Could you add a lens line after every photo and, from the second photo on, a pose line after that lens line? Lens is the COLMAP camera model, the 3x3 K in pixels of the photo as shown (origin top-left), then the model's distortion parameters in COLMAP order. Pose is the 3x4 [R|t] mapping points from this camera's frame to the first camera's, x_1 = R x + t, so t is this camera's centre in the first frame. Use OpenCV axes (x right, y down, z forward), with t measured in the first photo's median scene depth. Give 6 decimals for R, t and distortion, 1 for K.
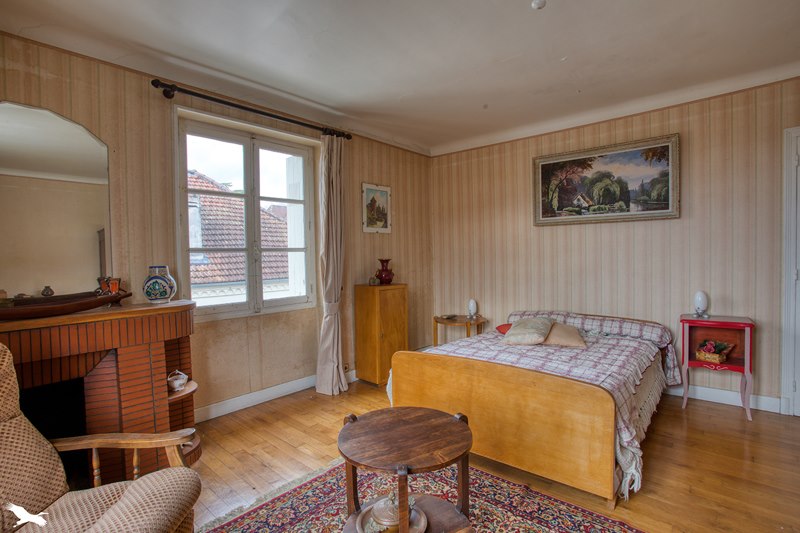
lens RADIAL K [[398.3, 0, 400.0], [0, 398.3, 266.5], [0, 0, 1]] dist [-0.001997, -0.000116]
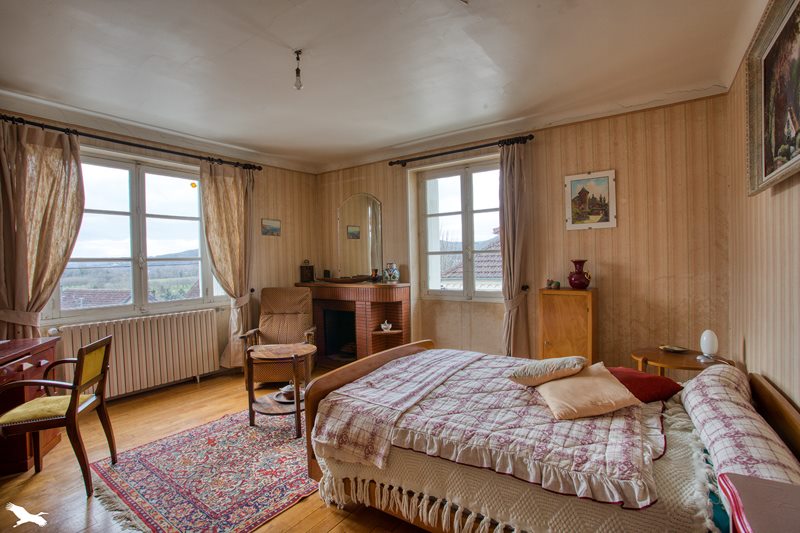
lens RADIAL K [[386.8, 0, 400.0], [0, 386.8, 266.5], [0, 0, 1]] dist [0.000609, 0.000172]
pose [[0.119119, 0.033814, -0.992304, 0.757083], [-0.013140, 0.999386, 0.032478, -0.027890], [0.992793, 0.009170, 0.119491, 0.530379]]
